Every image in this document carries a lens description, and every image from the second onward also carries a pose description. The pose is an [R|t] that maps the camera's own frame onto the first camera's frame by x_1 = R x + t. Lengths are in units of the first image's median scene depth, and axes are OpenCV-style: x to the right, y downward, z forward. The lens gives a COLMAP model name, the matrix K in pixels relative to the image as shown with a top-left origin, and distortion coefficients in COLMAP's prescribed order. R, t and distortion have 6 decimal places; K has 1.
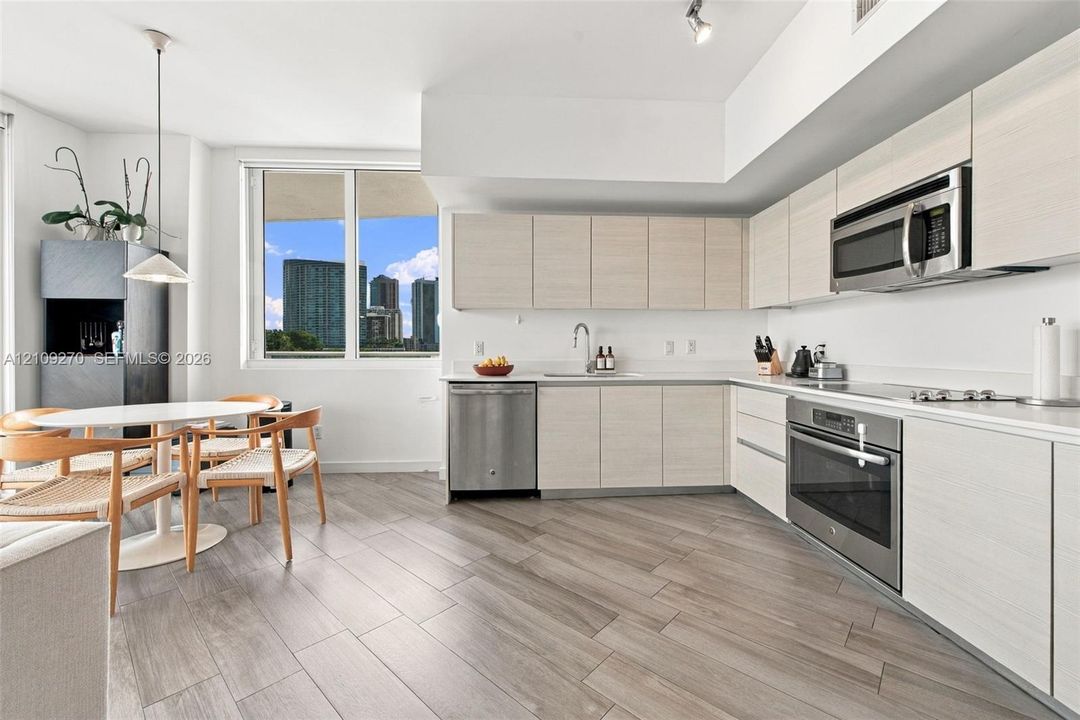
lens RADIAL K [[441.7, 0, 544.4], [0, 441.7, 348.3], [0, 0, 1]] dist [-0.000034, -0.000262]
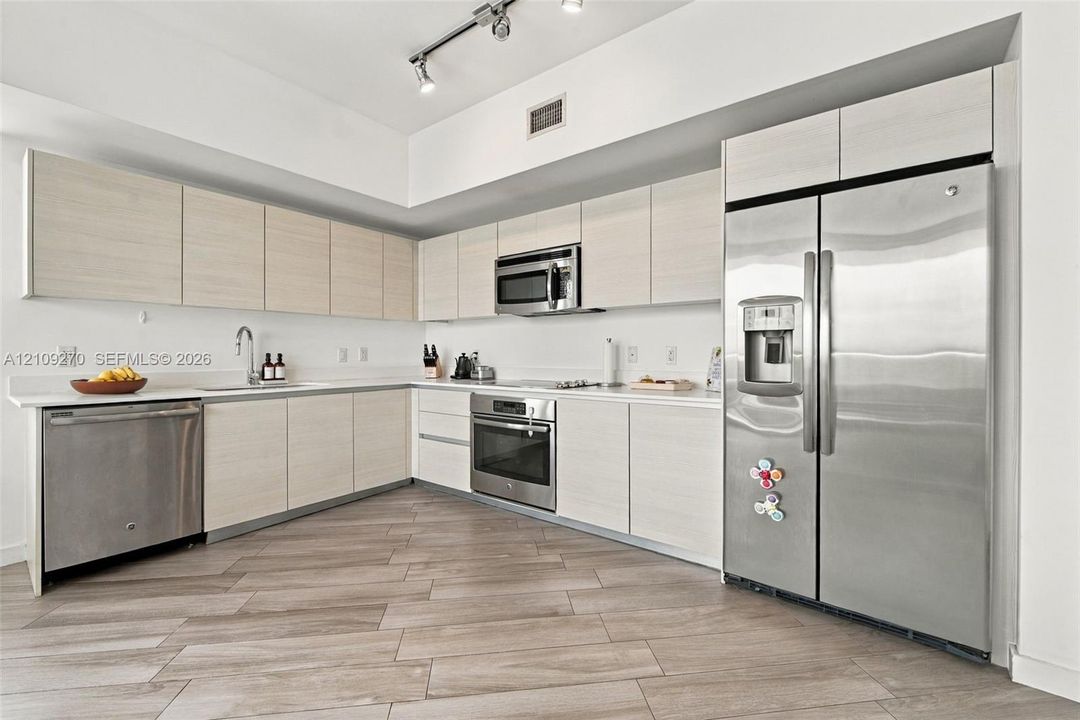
lens RADIAL K [[443.8, 0, 553.9], [0, 443.8, 354.1], [0, 0, 1]] dist [0.000431, -0.000481]
pose [[0.643826, 0.000062, 0.765172, -0.261057], [0.002127, 0.999996, -0.001871, -0.000658], [-0.765169, 0.002832, 0.643823, -0.004427]]
